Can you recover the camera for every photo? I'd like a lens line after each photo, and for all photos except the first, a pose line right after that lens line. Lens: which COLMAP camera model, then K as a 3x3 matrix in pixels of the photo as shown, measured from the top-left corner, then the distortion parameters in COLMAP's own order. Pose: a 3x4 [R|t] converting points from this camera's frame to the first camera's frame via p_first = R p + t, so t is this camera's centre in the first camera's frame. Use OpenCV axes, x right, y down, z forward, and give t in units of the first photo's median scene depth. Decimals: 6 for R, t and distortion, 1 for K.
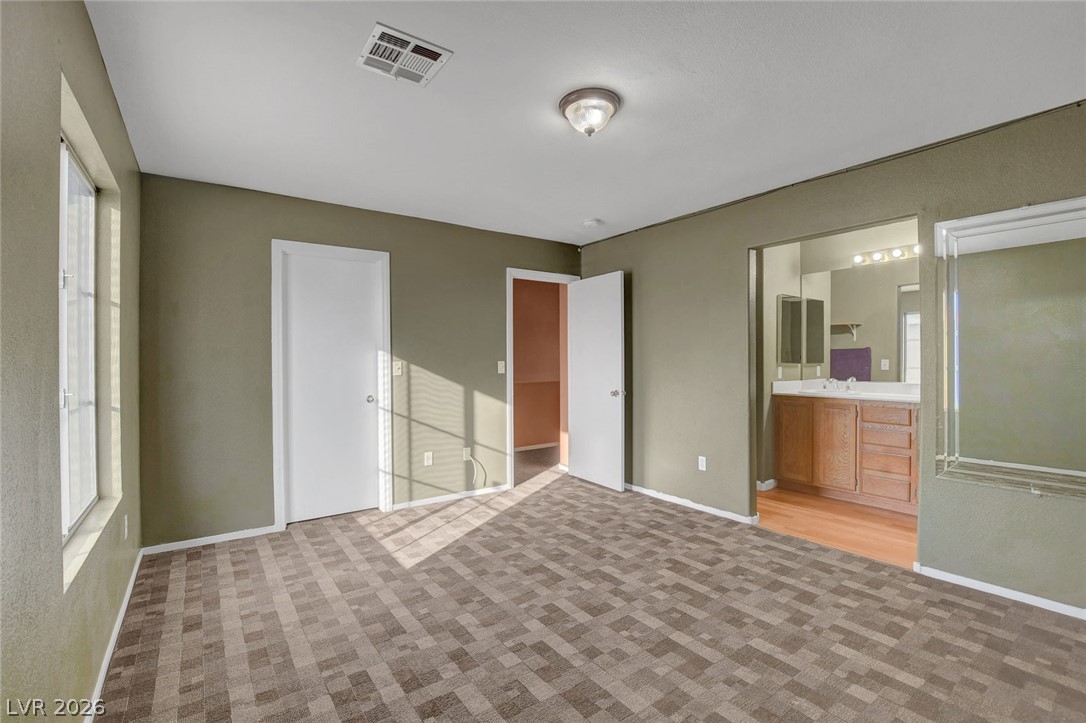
lens RADIAL K [[487.3, 0, 542.9], [0, 487.3, 361.0], [0, 0, 1]] dist [-0.021498, -0.000917]
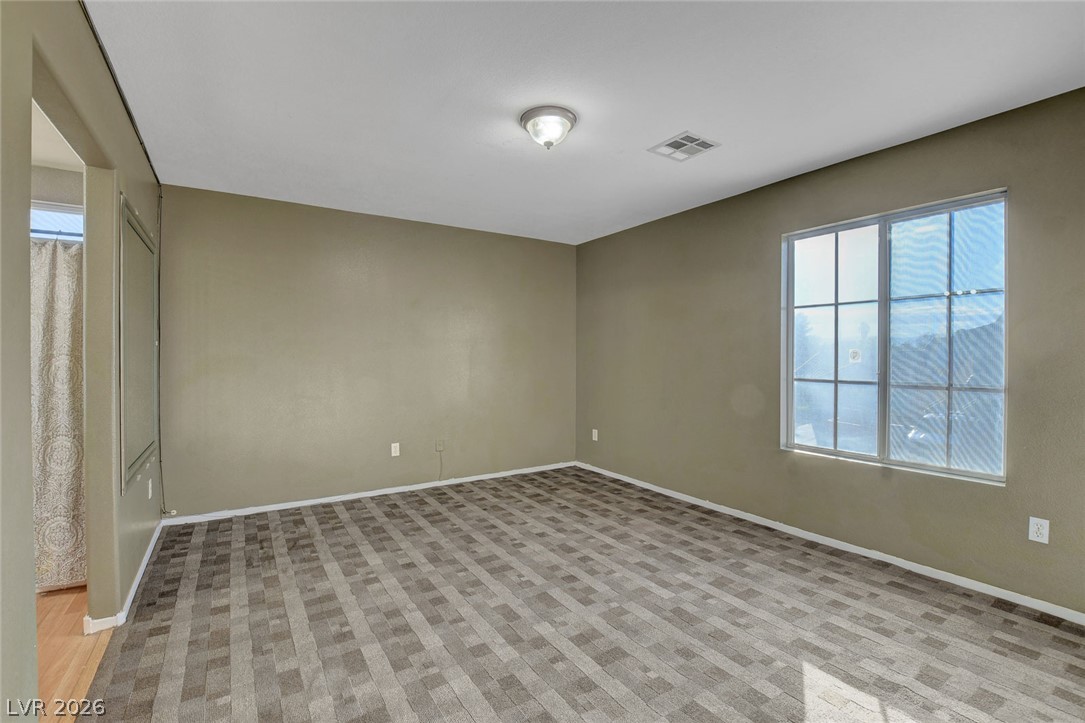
lens RADIAL K [[486.9, 0, 543.0], [0, 486.9, 359.6], [0, 0, 1]] dist [-0.021498, -0.000917]
pose [[-0.998637, 0.000746, 0.052181, 0.036024], [0.000996, 0.999988, 0.004767, 0.004165], [-0.052177, 0.004812, -0.998626, 1.357157]]
